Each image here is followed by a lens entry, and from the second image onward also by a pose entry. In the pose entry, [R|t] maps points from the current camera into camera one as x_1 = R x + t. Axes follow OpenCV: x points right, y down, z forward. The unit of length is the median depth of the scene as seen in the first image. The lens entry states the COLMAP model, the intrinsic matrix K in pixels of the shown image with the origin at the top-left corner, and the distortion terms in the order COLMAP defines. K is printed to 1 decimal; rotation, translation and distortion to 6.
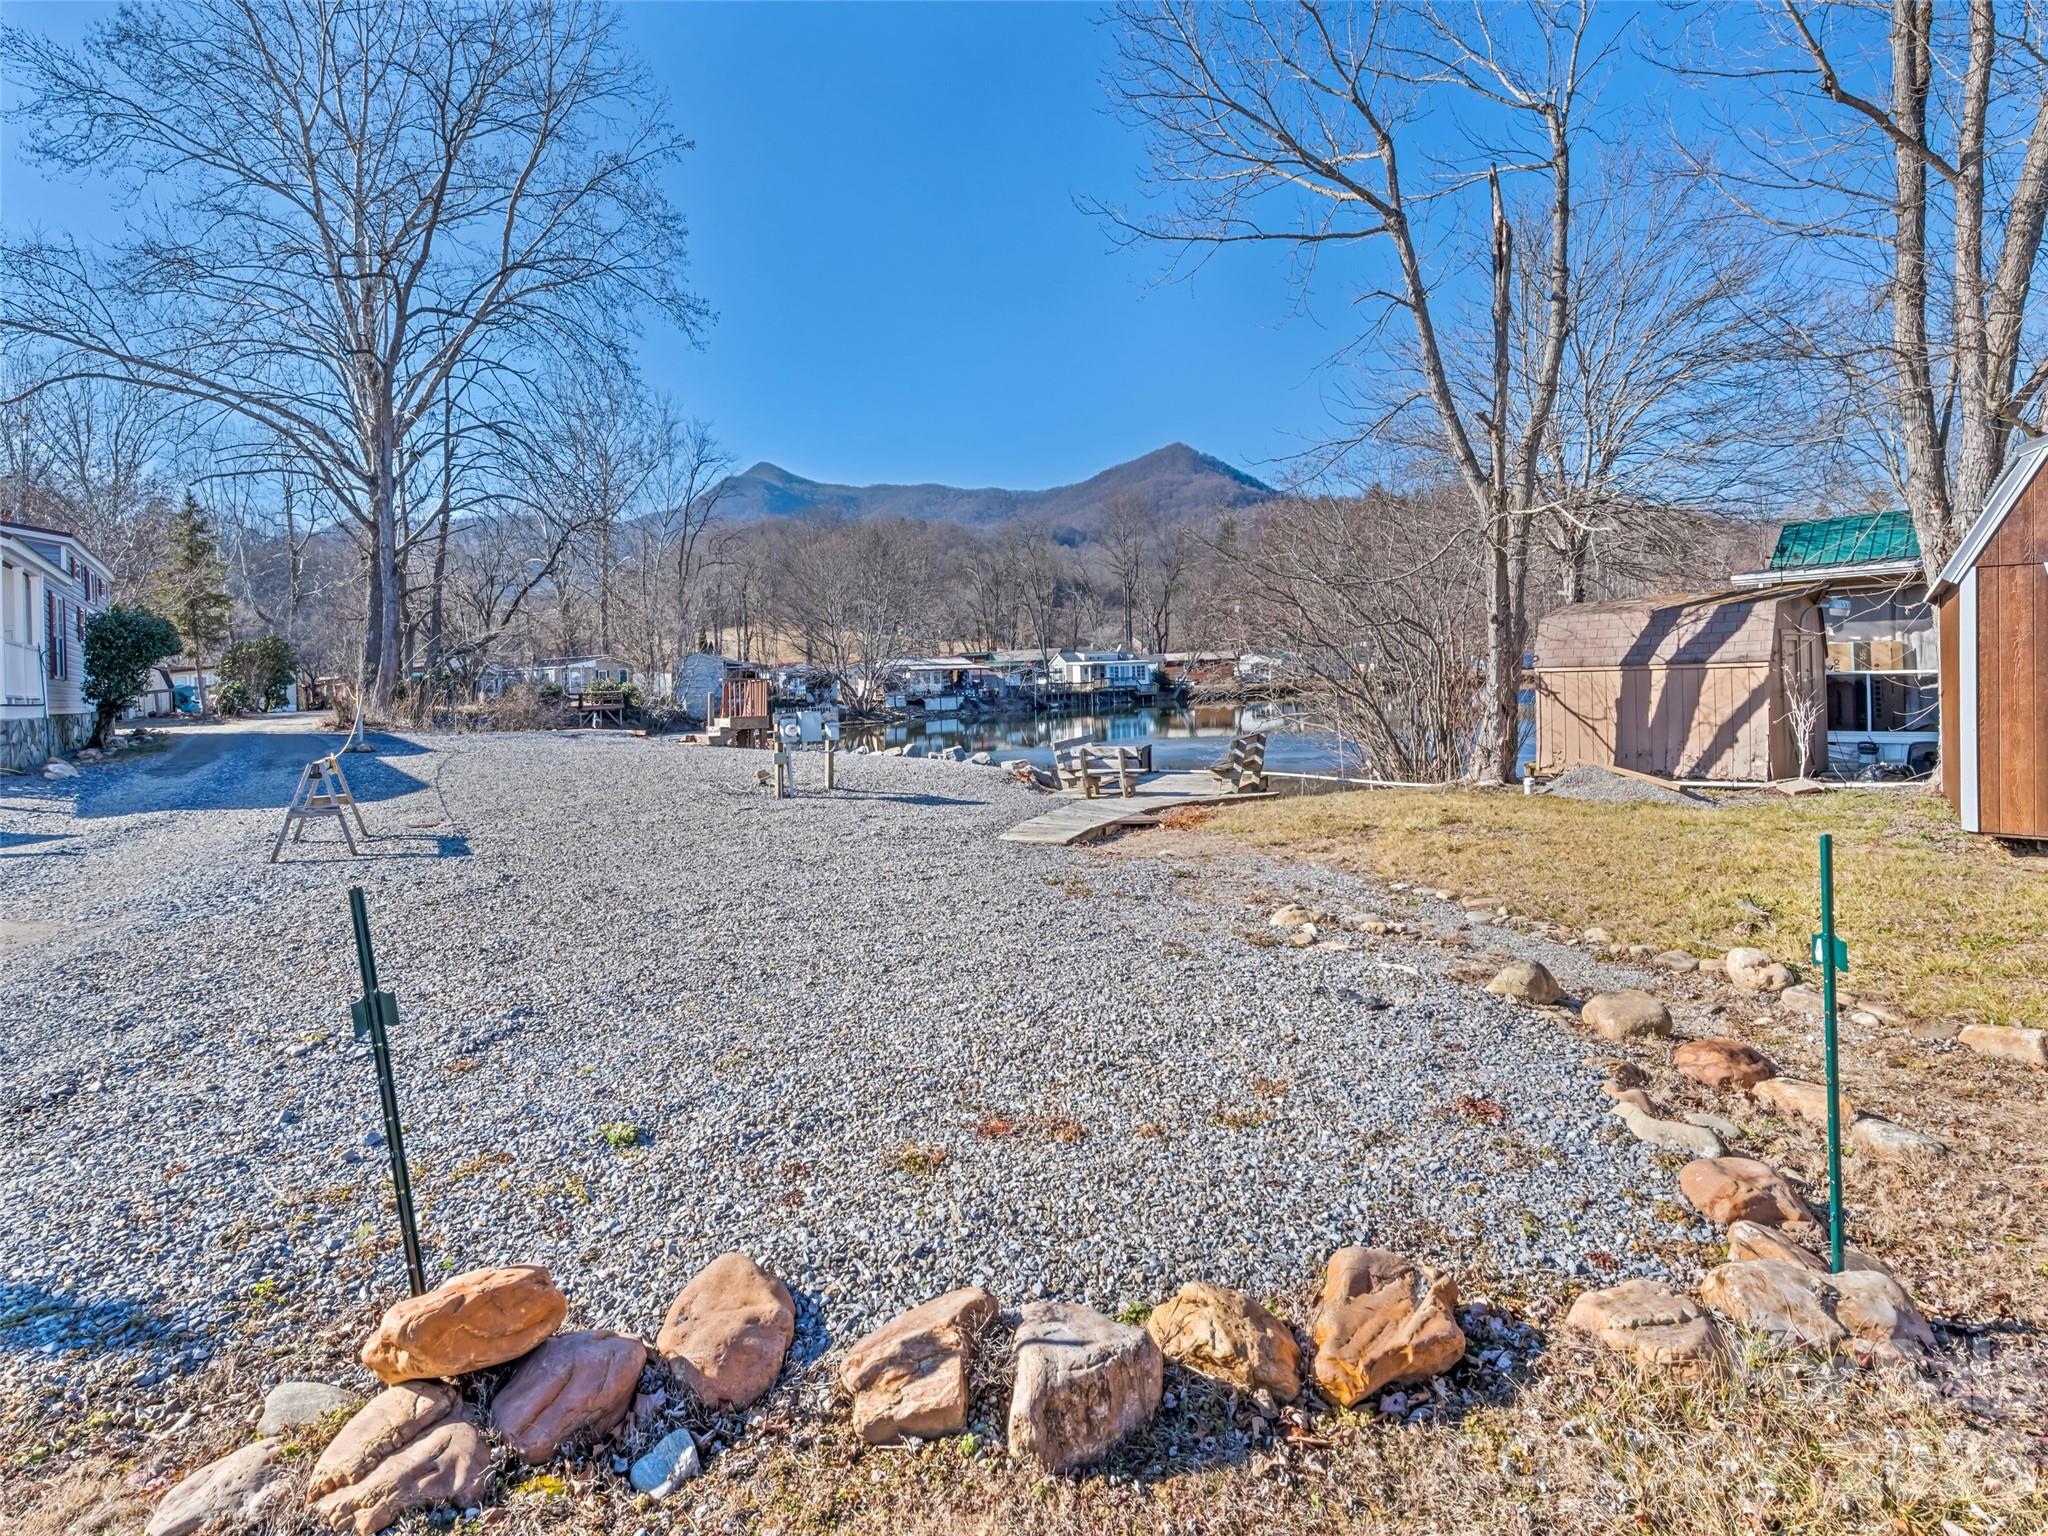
lens RADIAL K [[955.0, 0, 1045.7], [0, 955.0, 684.2], [0, 0, 1]] dist [0.002878, 0.000964]
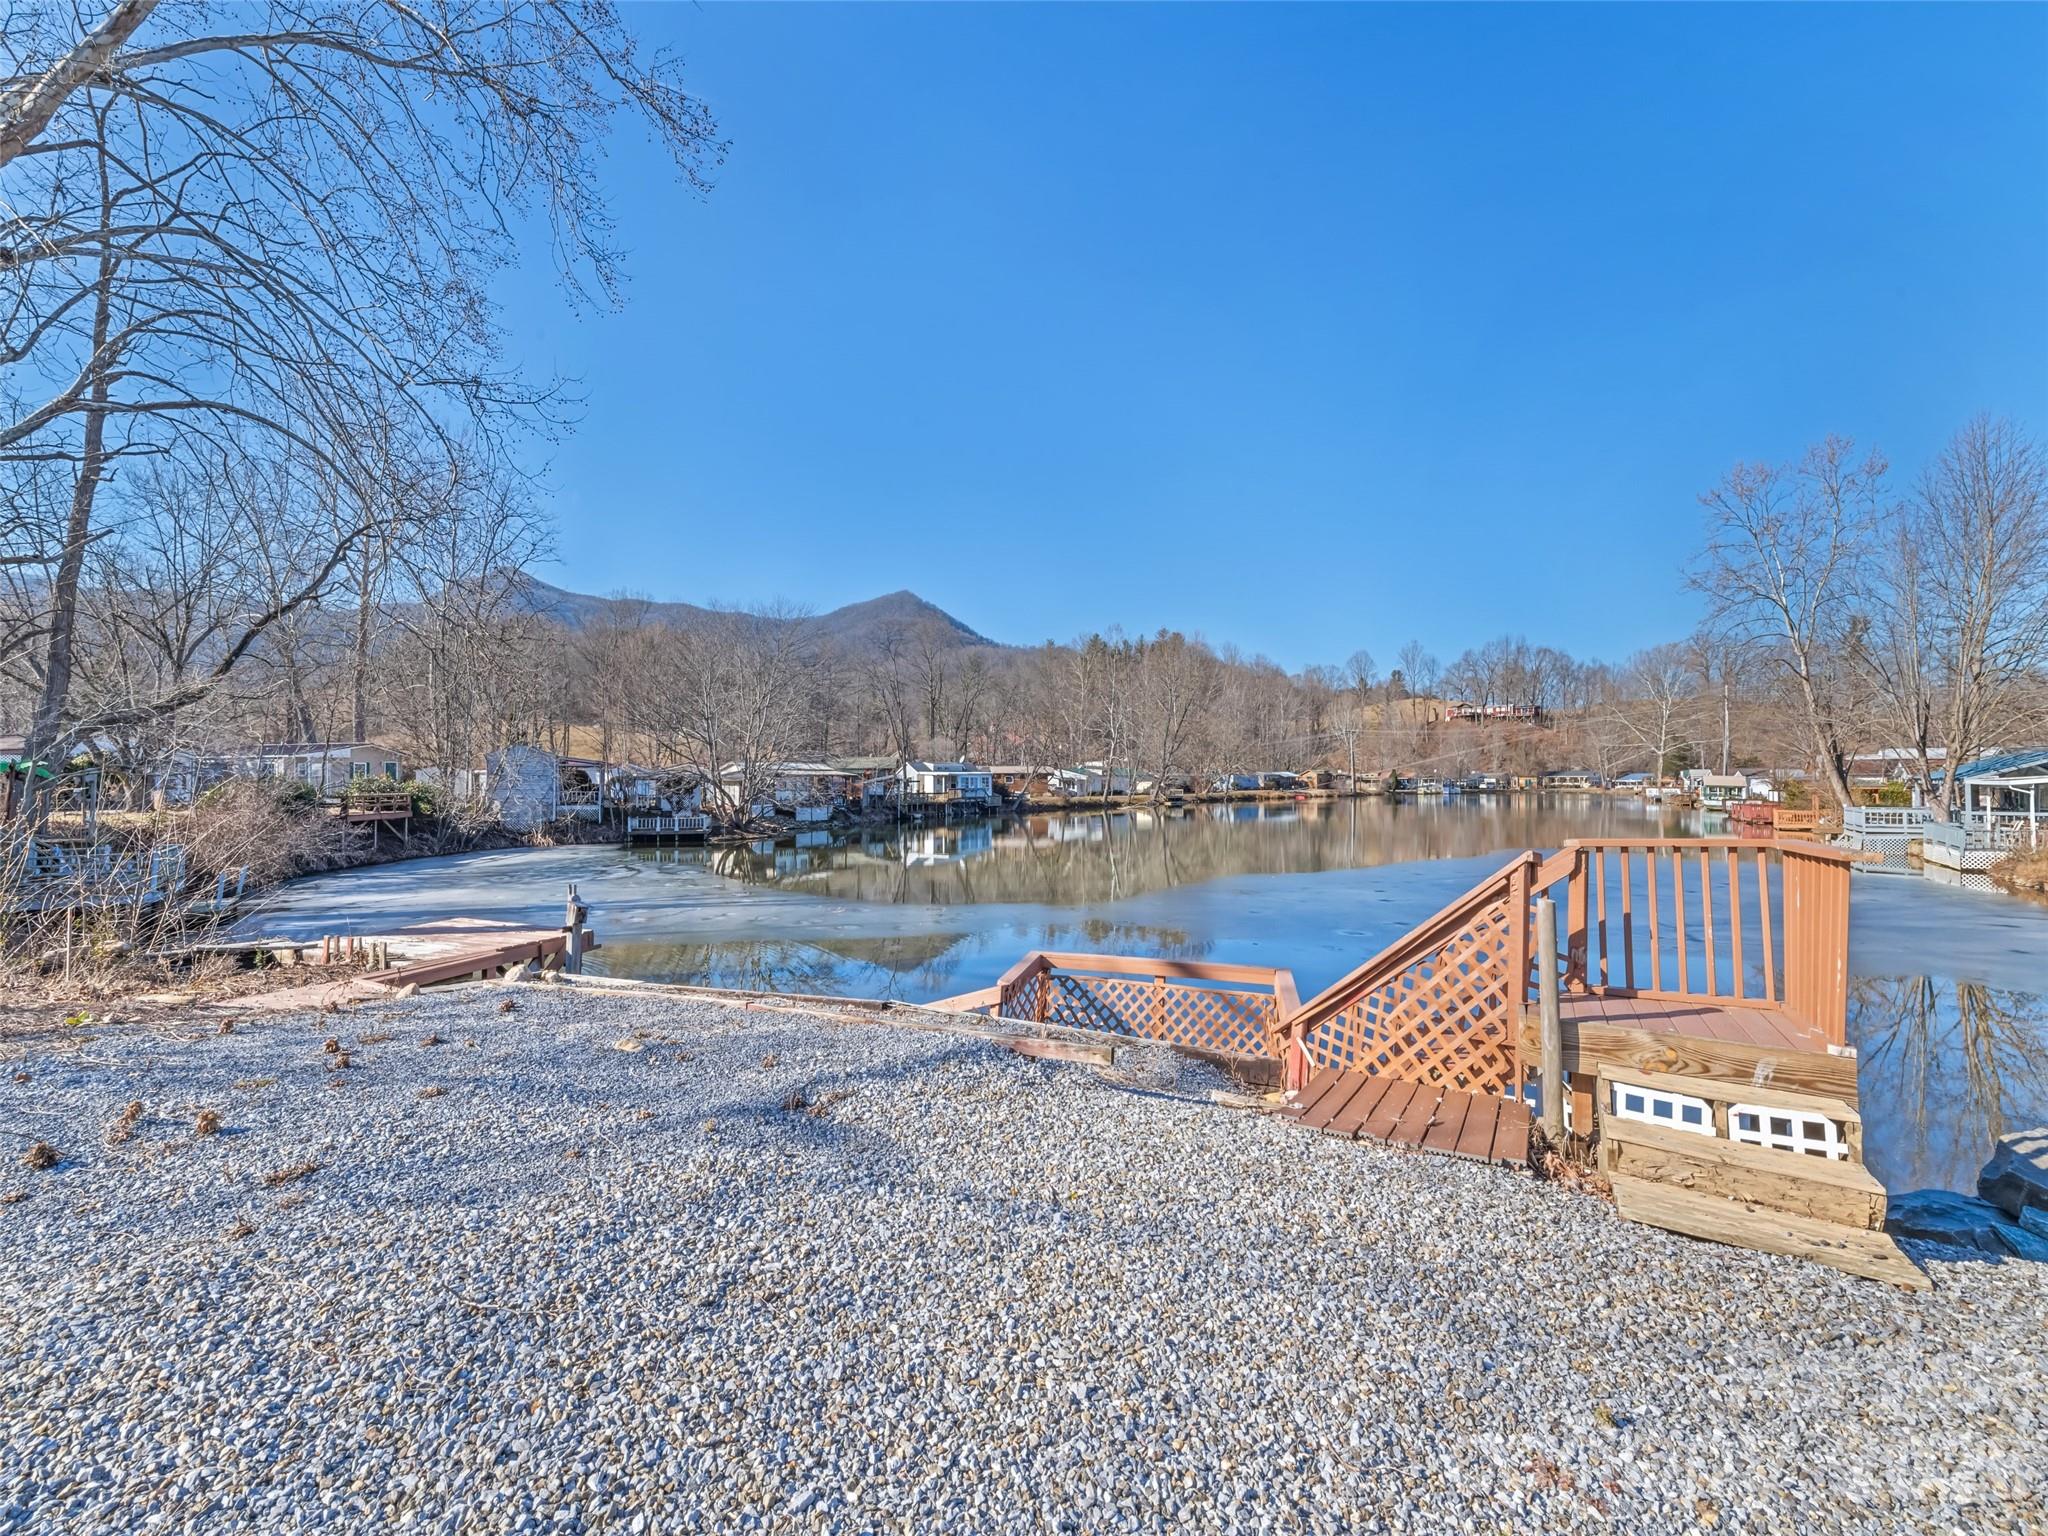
lens RADIAL K [[784.6, 0, 1024.0], [0, 784.6, 768.0], [0, 0, 1]] dist [0.003221, -0.000060]
pose [[0.952069, 0.035587, 0.303807, -0.212538], [-0.026941, 0.999105, -0.032605, -0.005640], [-0.304696, 0.022857, 0.952175, 0.345042]]
